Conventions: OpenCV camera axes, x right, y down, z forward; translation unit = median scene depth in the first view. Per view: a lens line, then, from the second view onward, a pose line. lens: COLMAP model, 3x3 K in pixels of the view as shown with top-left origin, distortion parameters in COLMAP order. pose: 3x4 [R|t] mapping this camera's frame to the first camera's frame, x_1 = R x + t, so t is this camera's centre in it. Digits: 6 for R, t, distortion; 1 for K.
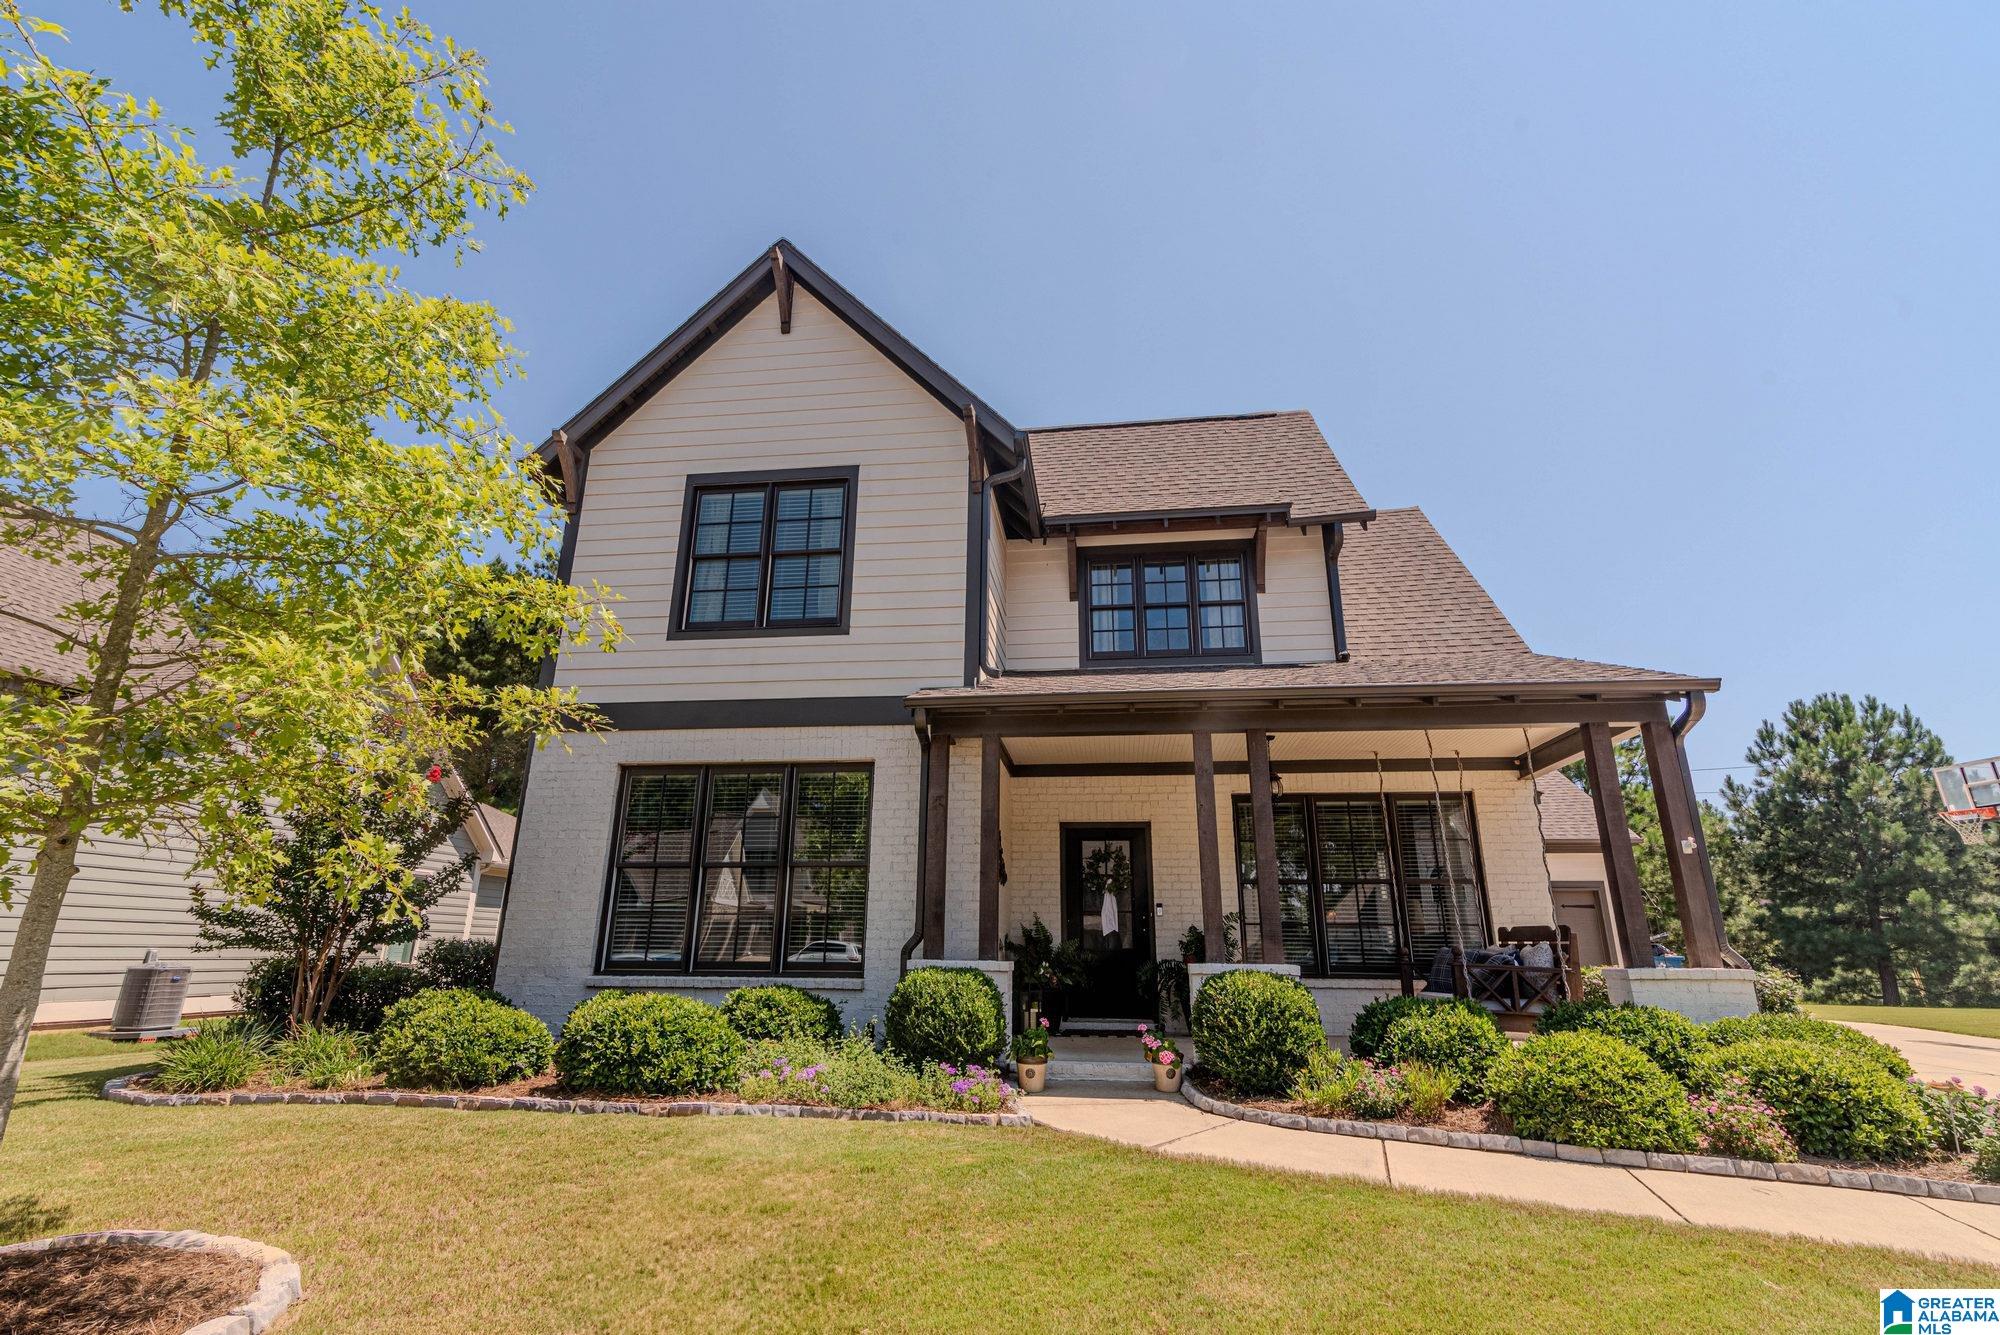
lens RADIAL K [[897.2, 0, 986.2], [0, 897.2, 677.1], [0, 0, 1]] dist [0.014354, -0.001096]
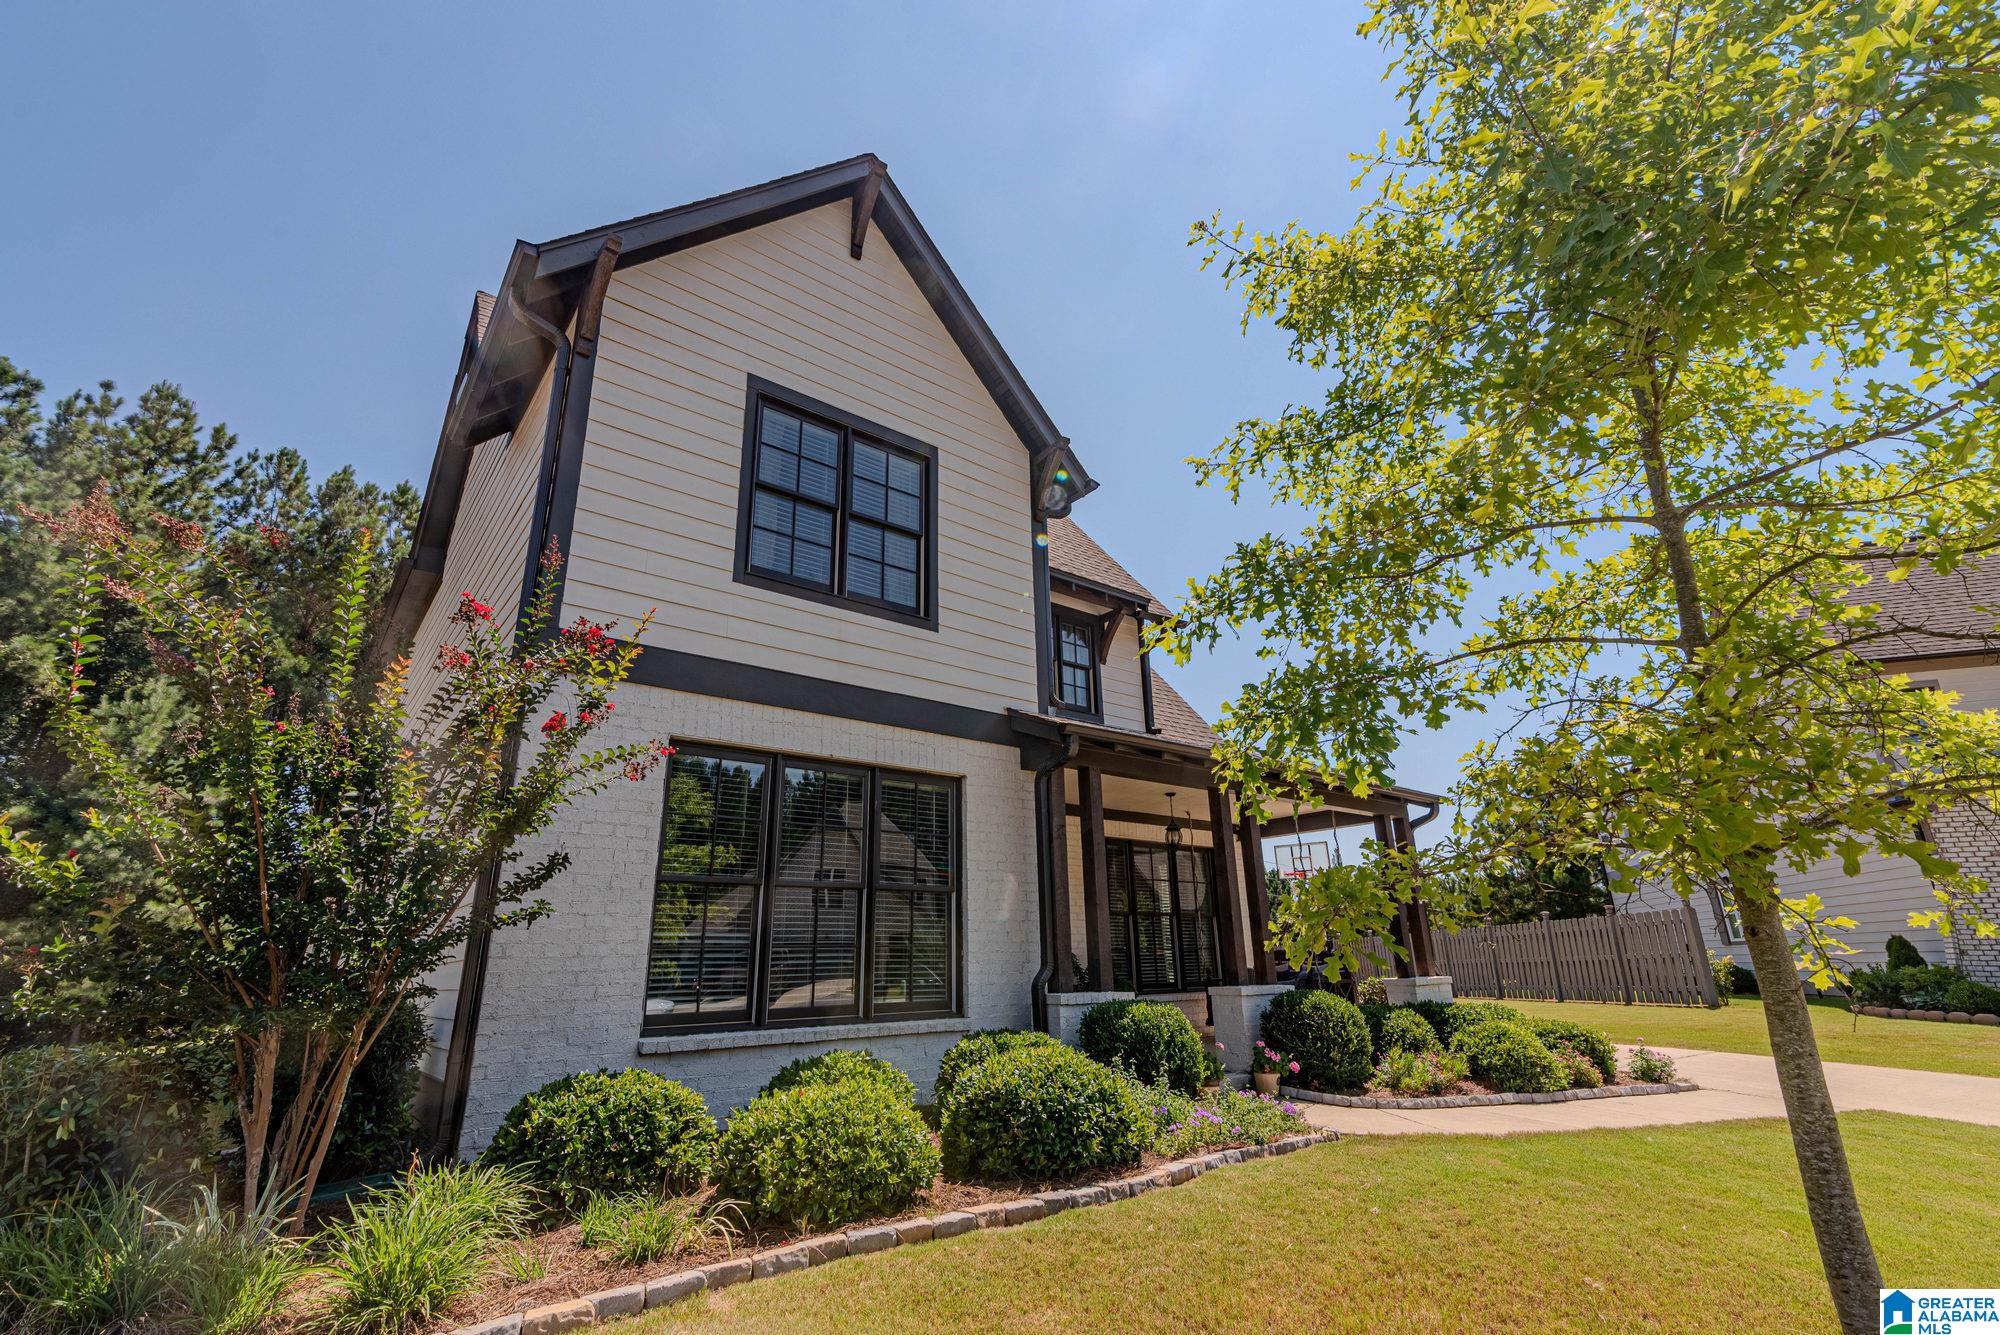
lens RADIAL K [[897.2, 0, 984.3], [0, 897.2, 663.6], [0, 0, 1]] dist [0.014354, -0.001096]
pose [[0.705444, 0.205387, 0.678355, -0.689884], [-0.181530, 0.977526, -0.107188, 0.068279], [-0.685125, -0.047527, 0.726874, 0.296631]]
